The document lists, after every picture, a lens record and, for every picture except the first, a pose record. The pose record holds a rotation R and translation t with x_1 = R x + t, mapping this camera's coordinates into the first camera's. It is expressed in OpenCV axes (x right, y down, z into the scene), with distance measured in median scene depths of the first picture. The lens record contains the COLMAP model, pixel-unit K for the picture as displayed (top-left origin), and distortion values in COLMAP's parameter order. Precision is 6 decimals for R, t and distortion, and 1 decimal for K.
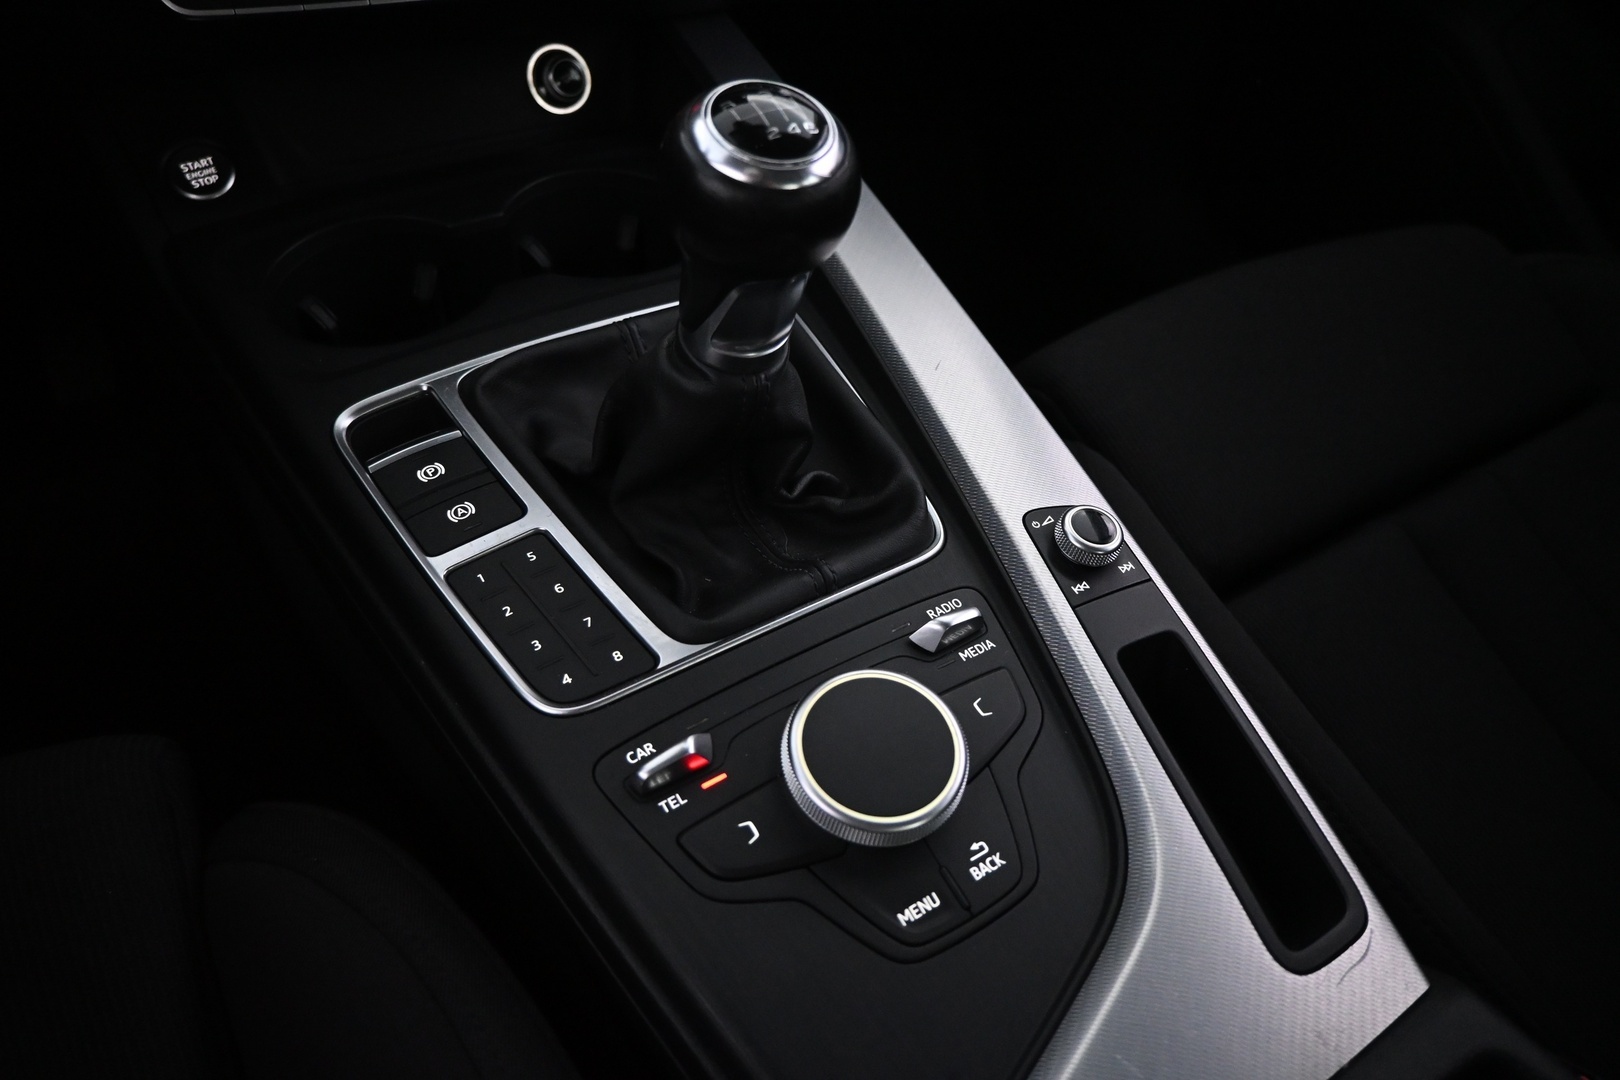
lens RADIAL K [[1100.6, 0, 813.2], [0, 1100.6, 533.8], [0, 0, 1]] dist [0.001399, -0.000055]
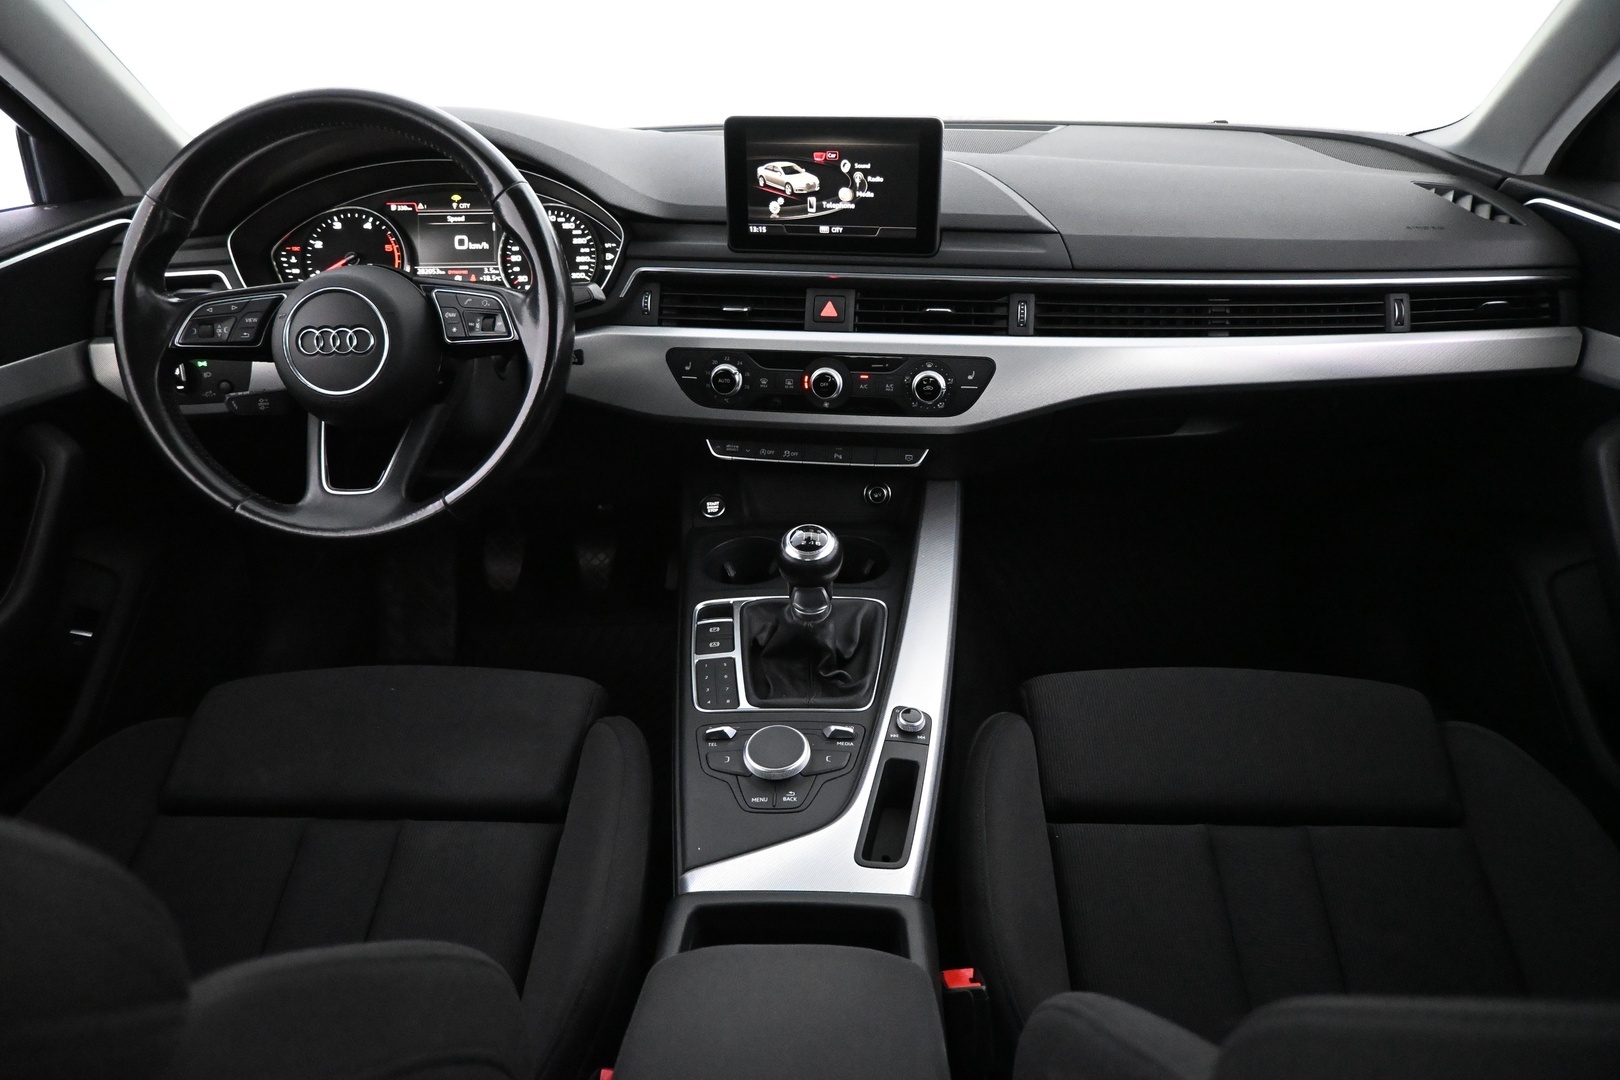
lens RADIAL K [[1100.6, 0, 813.5], [0, 1100.6, 539.6], [0, 0, 1]] dist [0.001399, -0.000055]
pose [[0.822346, 0.206217, -0.530304, 1.281437], [-0.346224, 0.920963, -0.178761, 0.143381], [0.451527, 0.330607, 0.828747, -1.243471]]
